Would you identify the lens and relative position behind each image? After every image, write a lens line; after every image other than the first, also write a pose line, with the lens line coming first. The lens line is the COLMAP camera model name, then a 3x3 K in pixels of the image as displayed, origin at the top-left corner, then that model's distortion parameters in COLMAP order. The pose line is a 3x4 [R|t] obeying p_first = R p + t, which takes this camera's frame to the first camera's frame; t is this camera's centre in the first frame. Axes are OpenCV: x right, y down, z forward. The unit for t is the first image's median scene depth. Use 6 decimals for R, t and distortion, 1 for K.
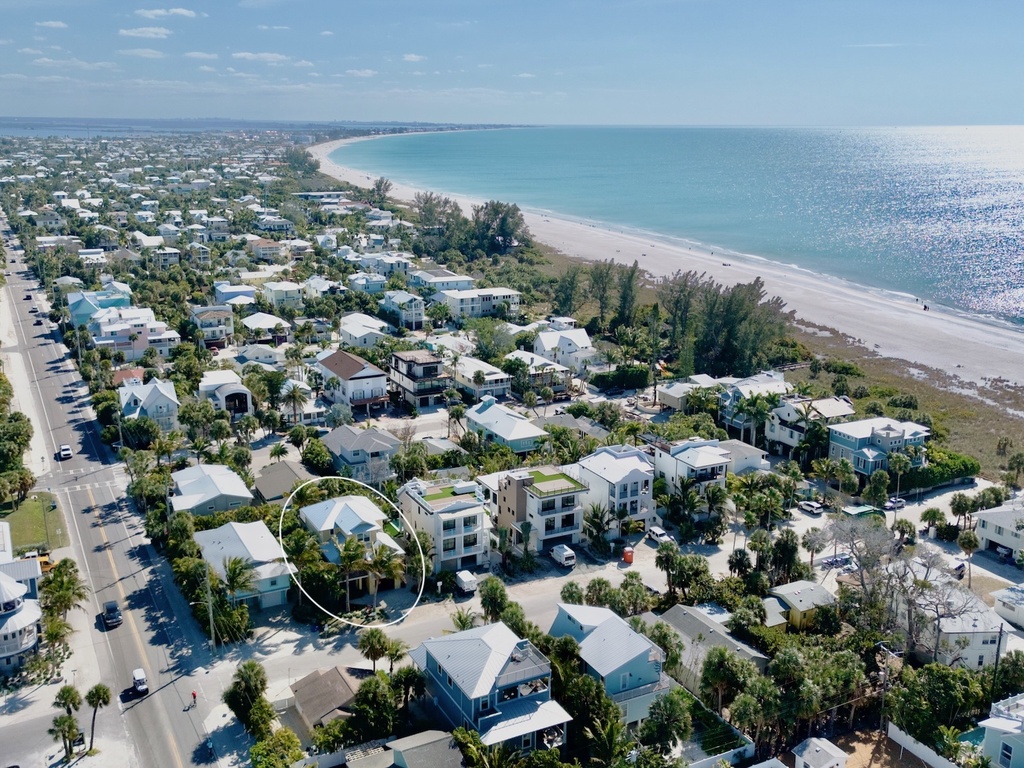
lens RADIAL K [[992.9, 0, 512.0], [0, 992.9, 384.0], [0, 0, 1]] dist [0.113526, -0.156219]
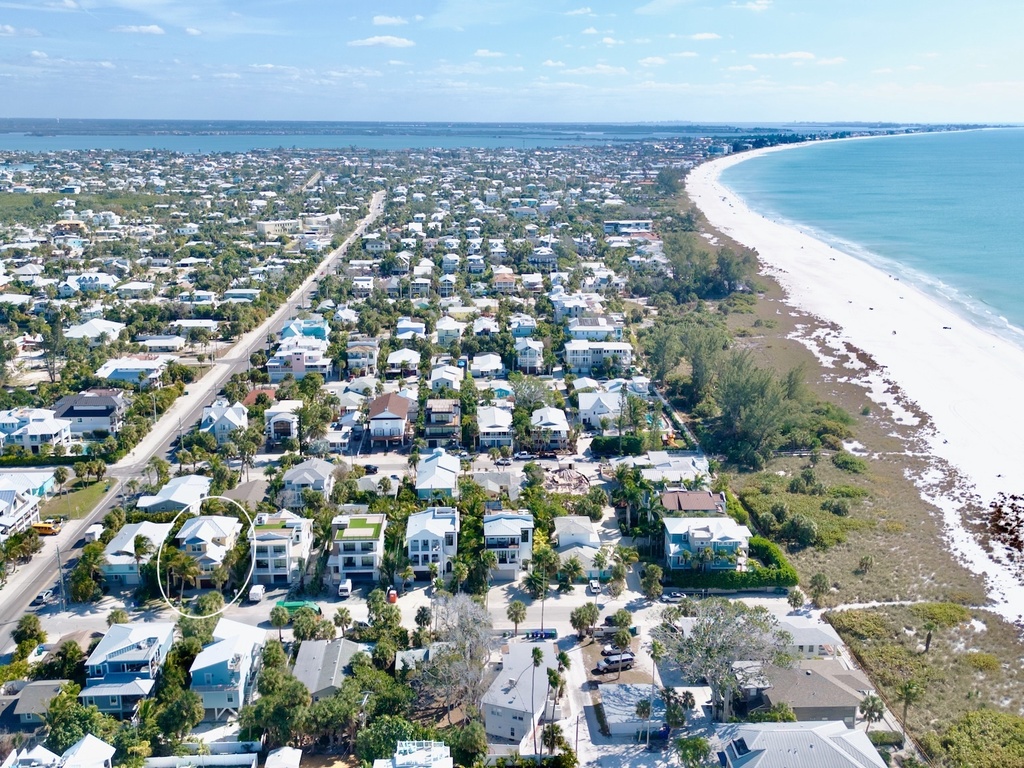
lens RADIAL K [[992.9, 0, 512.0], [0, 992.9, 384.0], [0, 0, 1]] dist [0.113526, -0.156219]
pose [[0.906334, 0.103088, -0.409795, 0.397473], [-0.103773, 0.994387, 0.020637, -0.073057], [0.409622, 0.023822, 0.911944, -0.048975]]
